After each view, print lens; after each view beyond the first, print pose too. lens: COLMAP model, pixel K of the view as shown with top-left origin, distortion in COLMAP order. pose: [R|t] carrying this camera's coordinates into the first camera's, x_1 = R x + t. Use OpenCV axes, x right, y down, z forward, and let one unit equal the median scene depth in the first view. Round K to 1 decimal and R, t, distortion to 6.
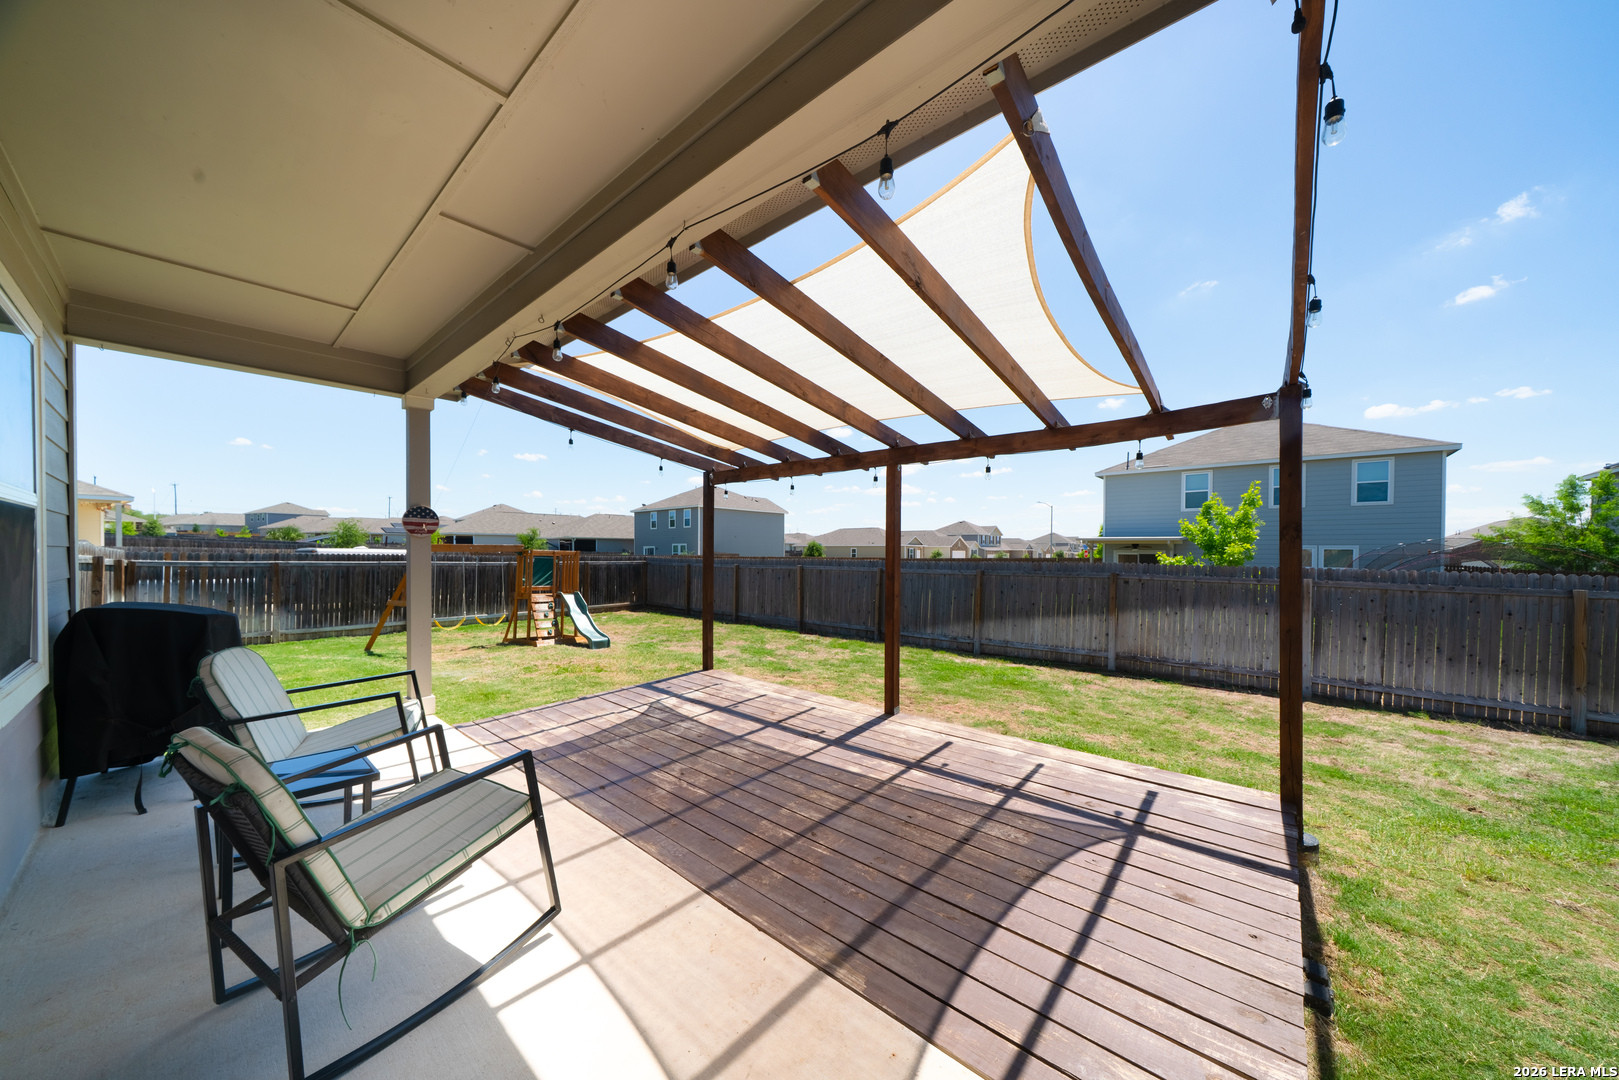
lens RADIAL K [[548.0, 0, 805.8], [0, 548.0, 551.9], [0, 0, 1]] dist [-0.000509, -0.000092]
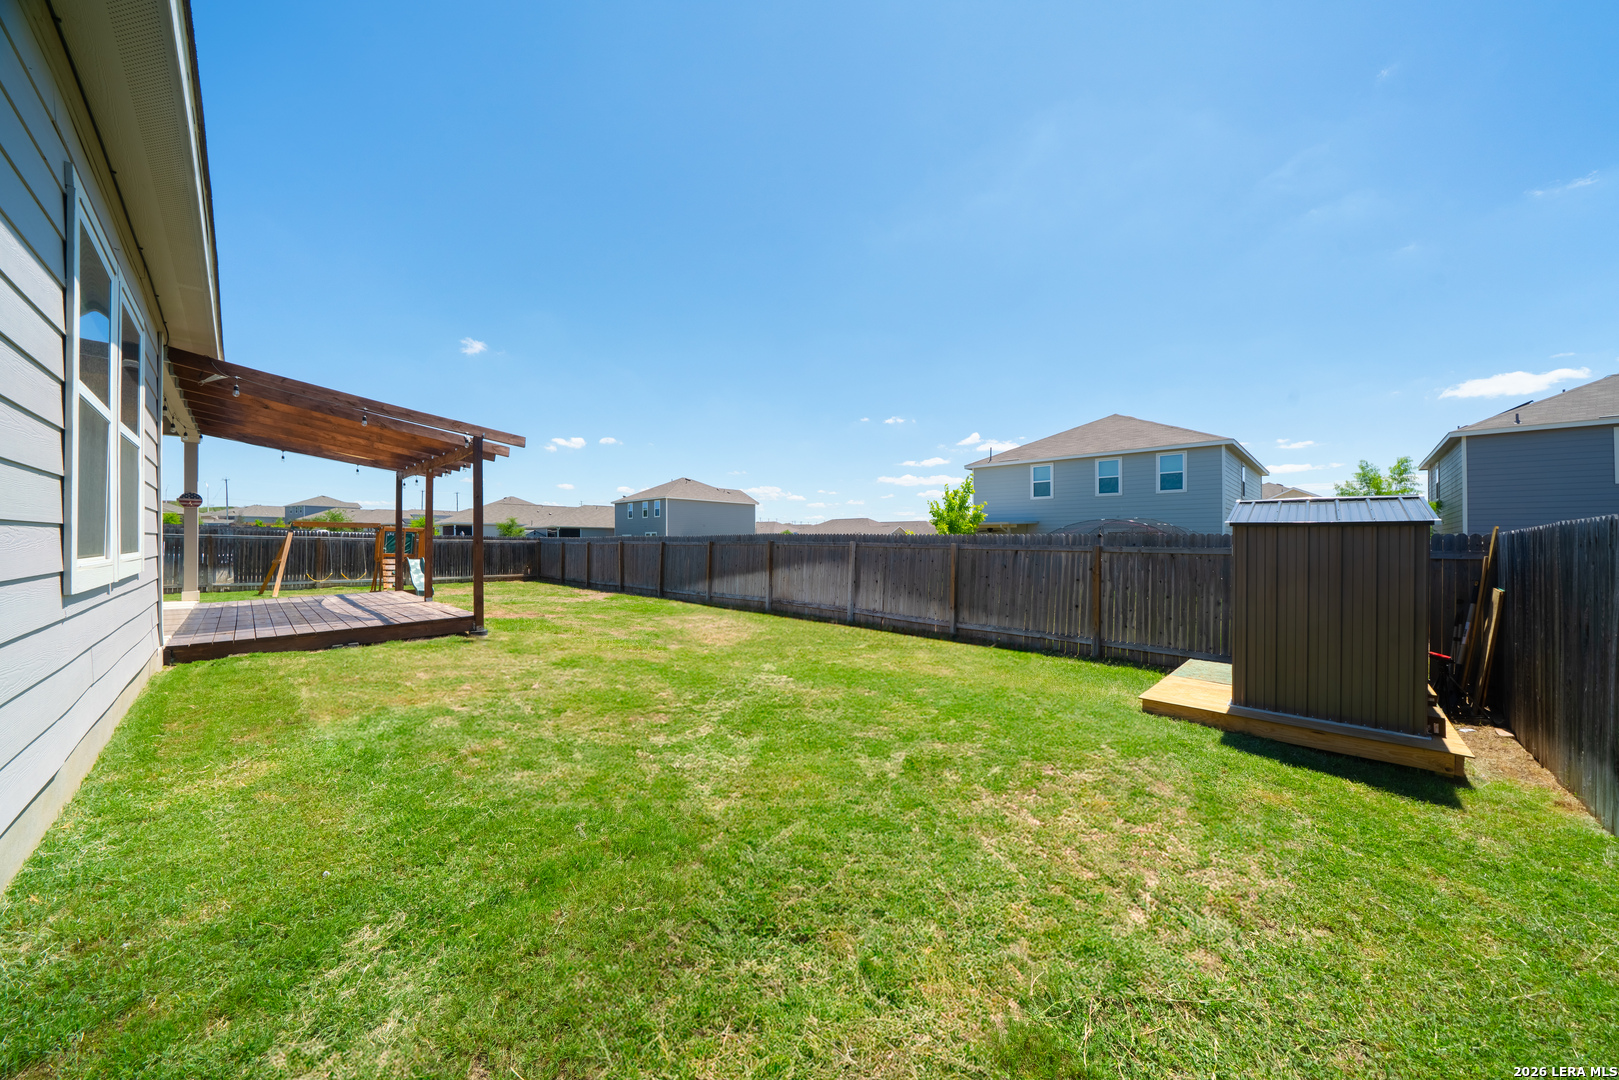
lens RADIAL K [[548.0, 0, 812.6], [0, 548.0, 534.3], [0, 0, 1]] dist [-0.000509, -0.000092]
pose [[0.998782, -0.000930, -0.049336, 0.348823], [0.000086, 0.999854, -0.017107, 0.021331], [0.049344, 0.017082, 0.998636, -0.178913]]
